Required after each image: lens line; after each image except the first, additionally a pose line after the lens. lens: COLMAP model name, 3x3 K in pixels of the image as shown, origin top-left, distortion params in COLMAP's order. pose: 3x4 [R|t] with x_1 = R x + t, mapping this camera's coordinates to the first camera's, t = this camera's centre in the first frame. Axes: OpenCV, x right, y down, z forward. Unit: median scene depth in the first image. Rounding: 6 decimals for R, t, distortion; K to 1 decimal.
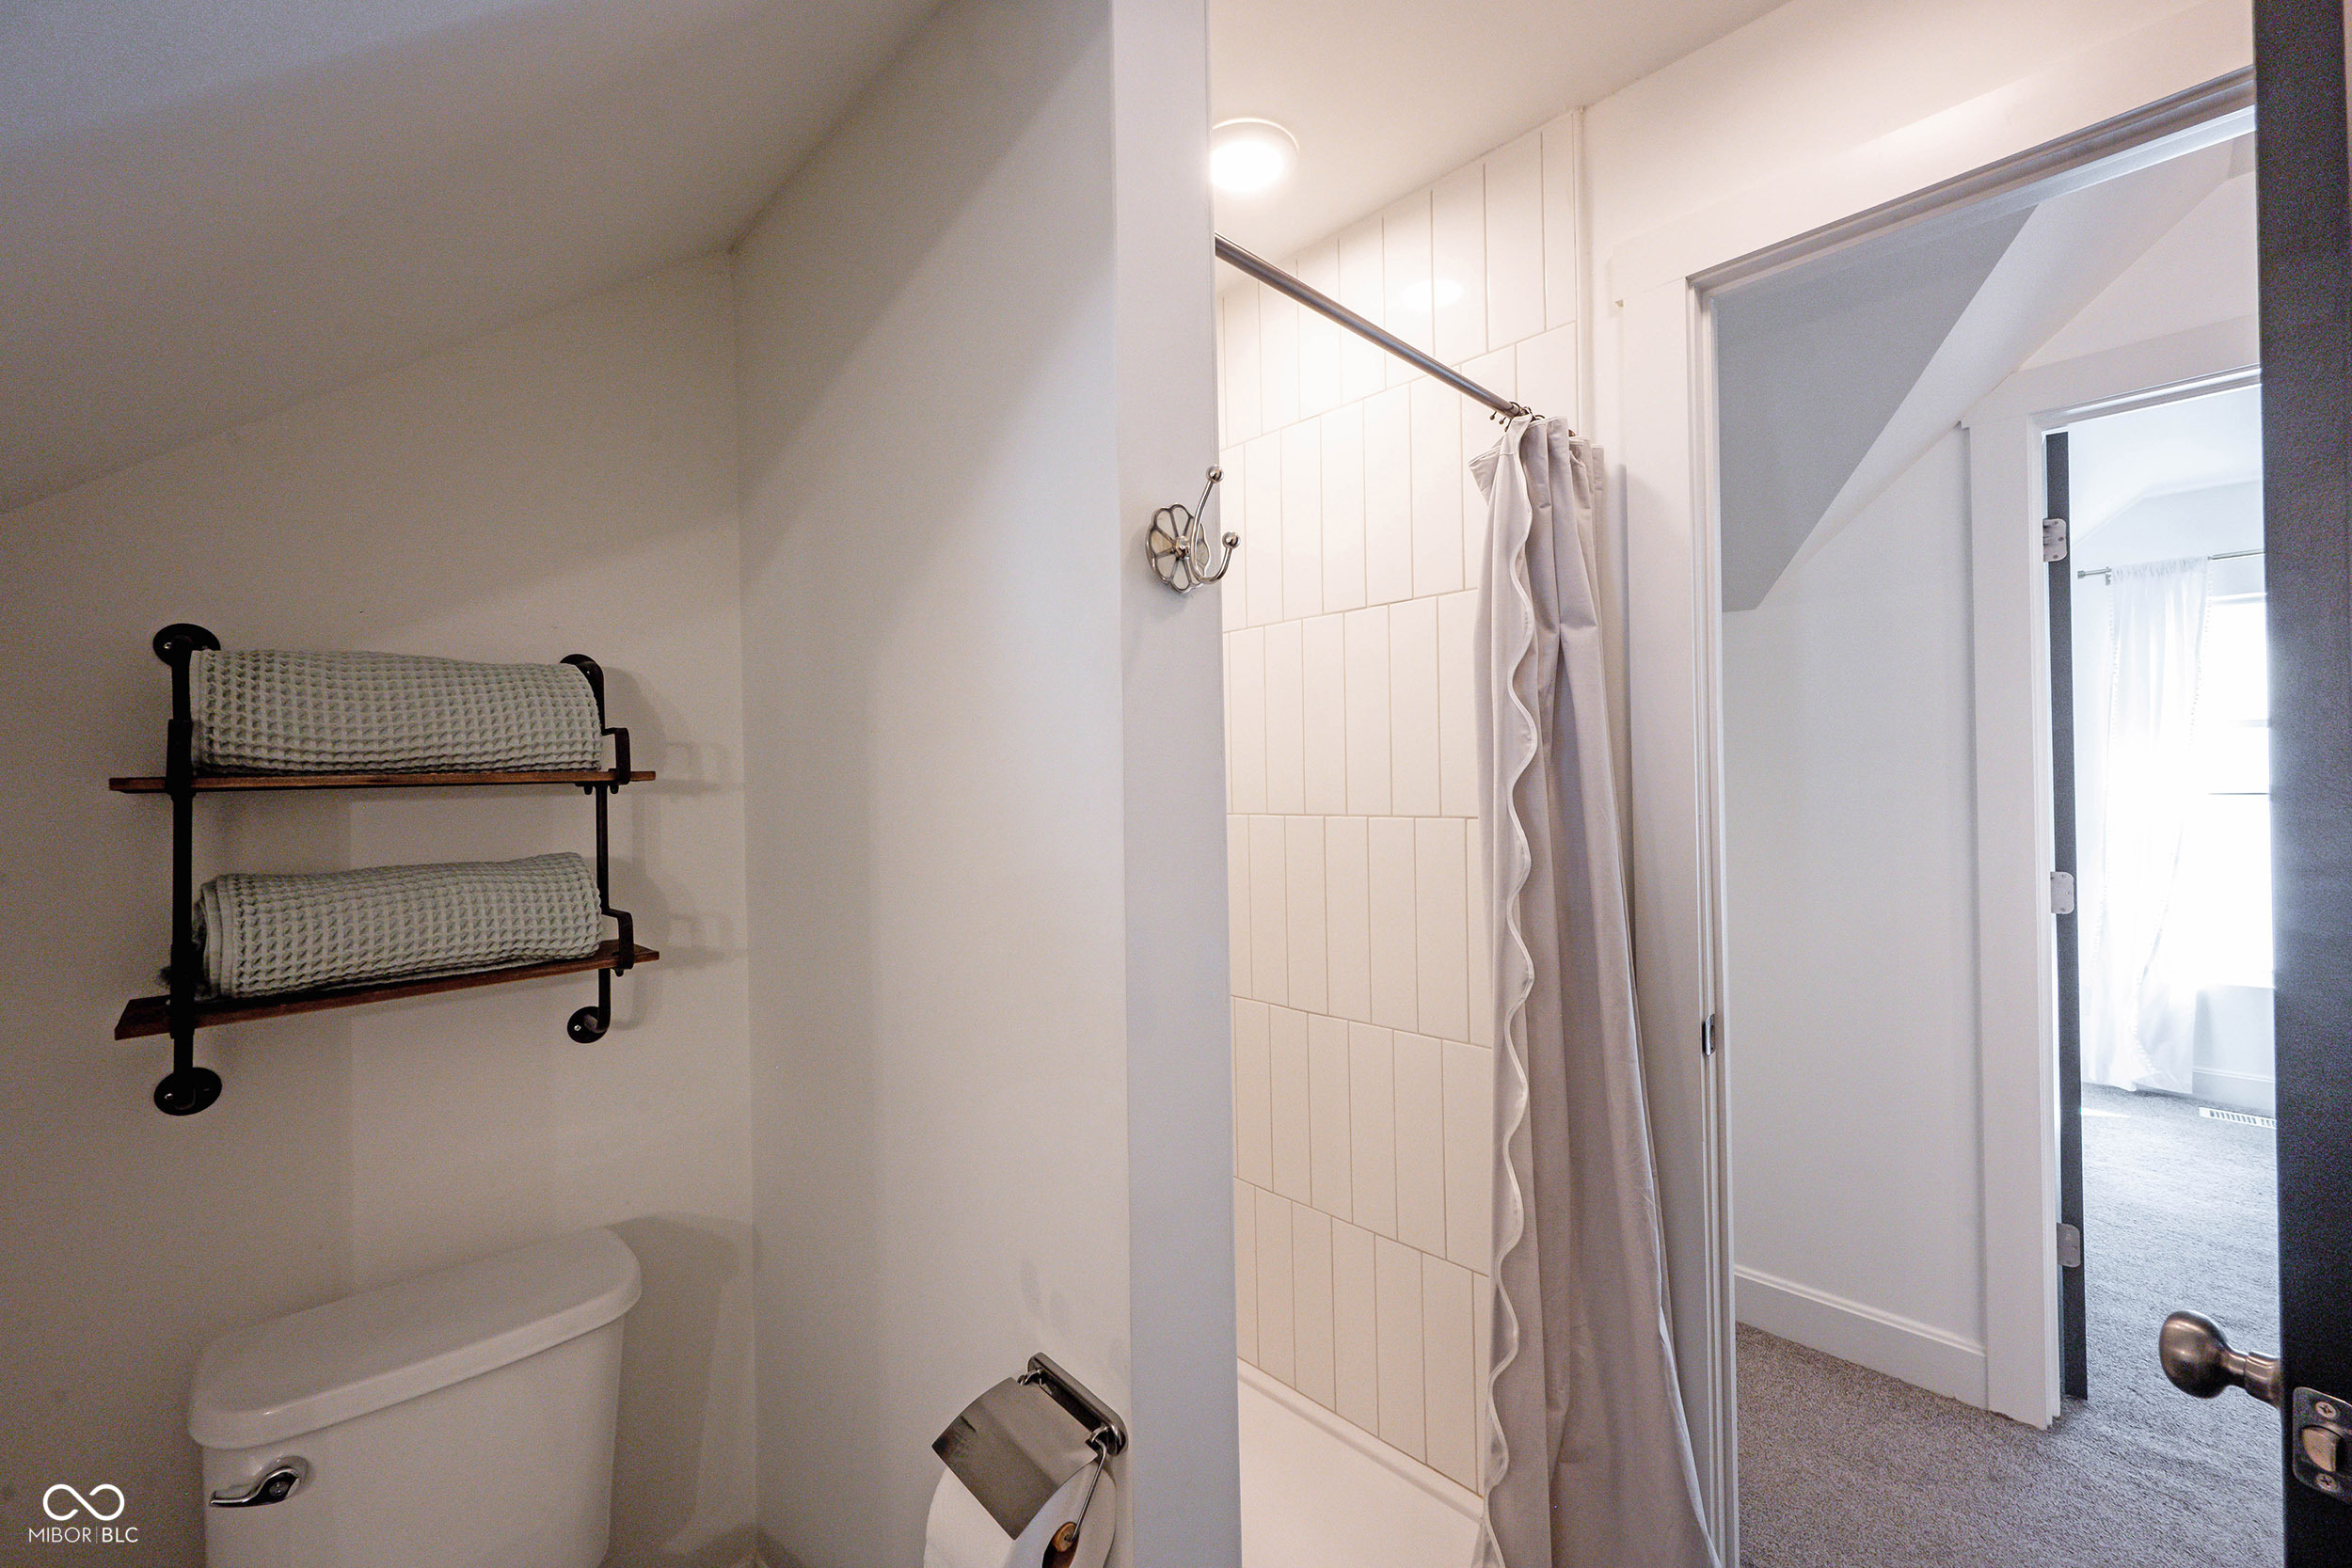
lens RADIAL K [[927.9, 0, 1174.2], [0, 927.9, 780.8], [0, 0, 1]] dist [0.000685, -0.000765]
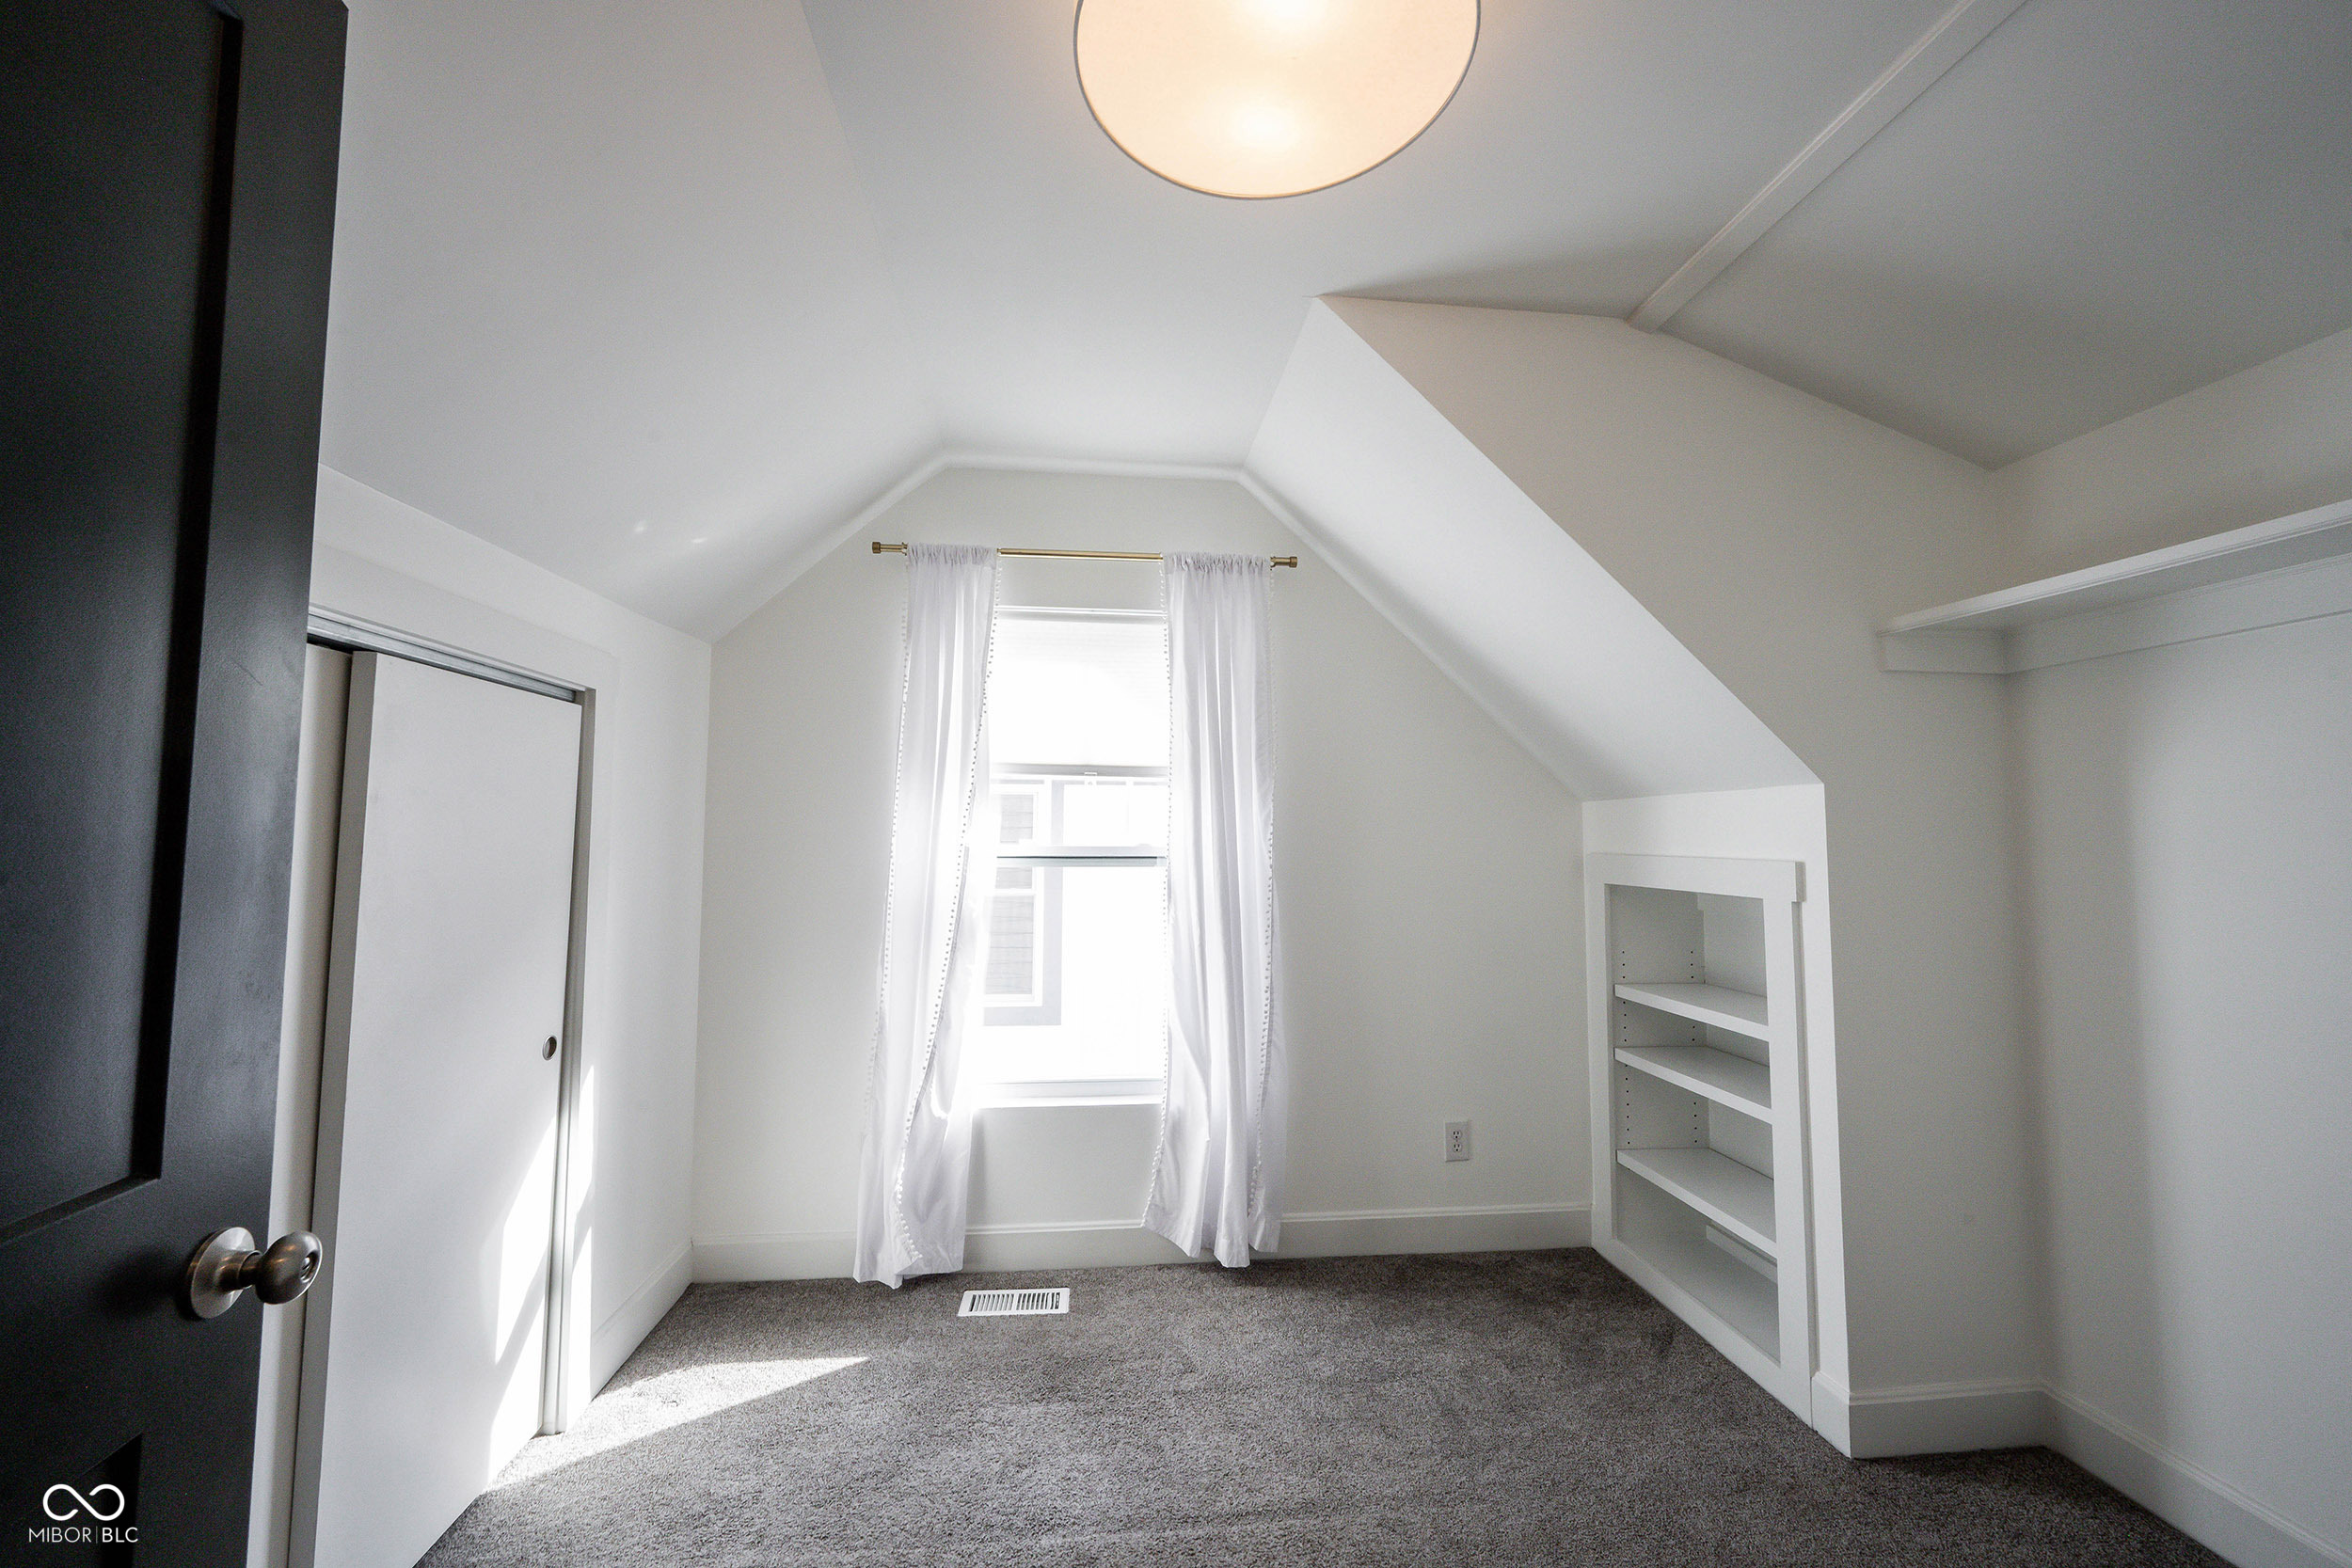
lens RADIAL K [[927.9, 0, 1177.3], [0, 927.9, 777.0], [0, 0, 1]] dist [0.000685, -0.000765]
pose [[0.604964, 0.067152, 0.793416, 0.591646], [-0.015825, 0.997255, -0.072339, 0.001749], [-0.796095, 0.031207, 0.604366, 0.409716]]
